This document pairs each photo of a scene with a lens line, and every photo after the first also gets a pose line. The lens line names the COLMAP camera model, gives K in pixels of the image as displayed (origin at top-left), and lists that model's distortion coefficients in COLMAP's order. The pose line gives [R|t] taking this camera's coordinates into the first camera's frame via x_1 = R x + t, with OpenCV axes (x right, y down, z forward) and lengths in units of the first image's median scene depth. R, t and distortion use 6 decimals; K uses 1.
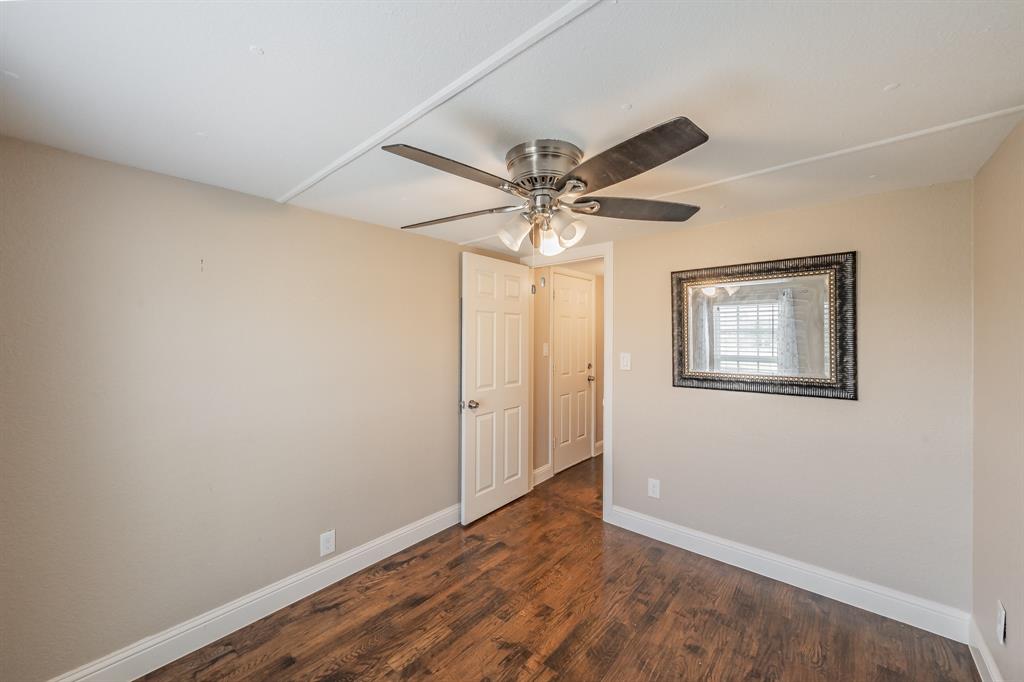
lens RADIAL K [[376.1, 0, 501.2], [0, 376.1, 332.9], [0, 0, 1]] dist [0.003231, 0.000247]
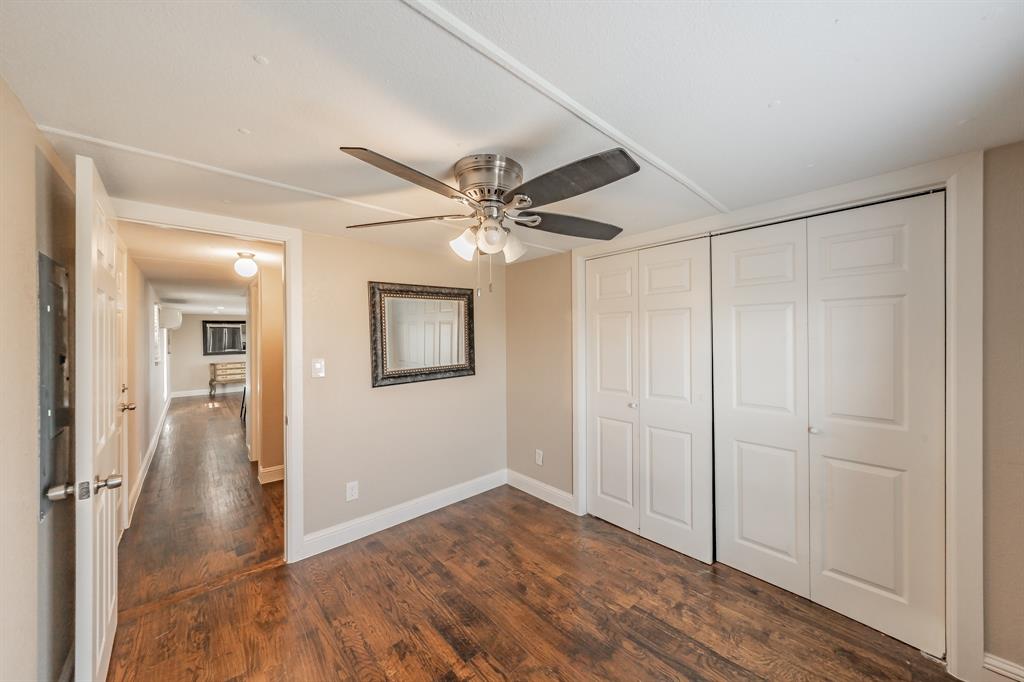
lens RADIAL K [[366.2, 0, 502.6], [0, 366.2, 336.8], [0, 0, 1]] dist [-0.001904, 0.000214]
pose [[0.144244, 0.000926, 0.989542, -0.659914], [0.013345, 0.999907, -0.002881, 0.007662], [-0.989452, 0.013621, 0.144218, 0.587670]]
